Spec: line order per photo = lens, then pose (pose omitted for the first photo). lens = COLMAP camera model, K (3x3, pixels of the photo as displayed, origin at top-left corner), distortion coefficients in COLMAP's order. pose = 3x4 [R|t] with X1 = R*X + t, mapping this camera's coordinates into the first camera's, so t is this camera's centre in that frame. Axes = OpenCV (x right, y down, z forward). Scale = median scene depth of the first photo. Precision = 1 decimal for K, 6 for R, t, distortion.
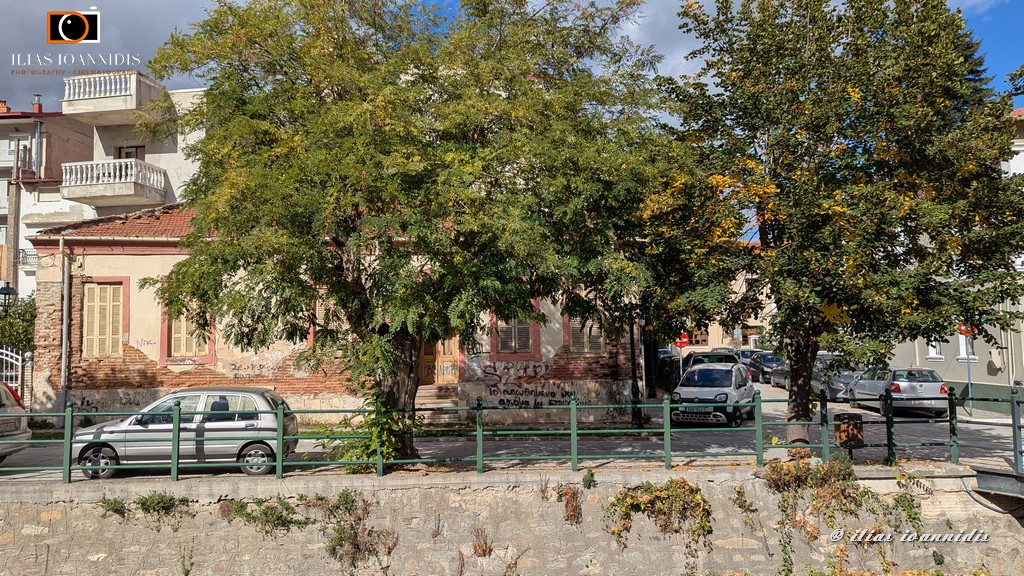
lens RADIAL K [[746.3, 0, 516.1], [0, 746.3, 287.2], [0, 0, 1]] dist [0.055081, -0.048149]
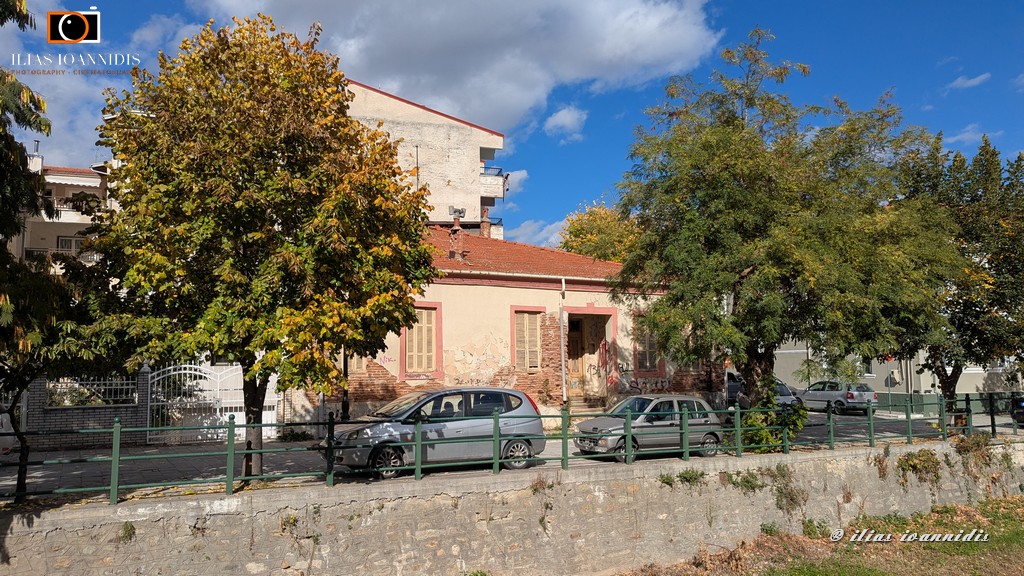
lens RADIAL K [[746.3, 0, 516.1], [0, 746.3, 287.2], [0, 0, 1]] dist [0.055081, -0.048149]
pose [[0.908043, 0.050952, 0.415767, -1.288897], [-0.039722, 0.998576, -0.035622, -0.001617], [-0.416990, 0.015831, 0.908773, -0.128532]]
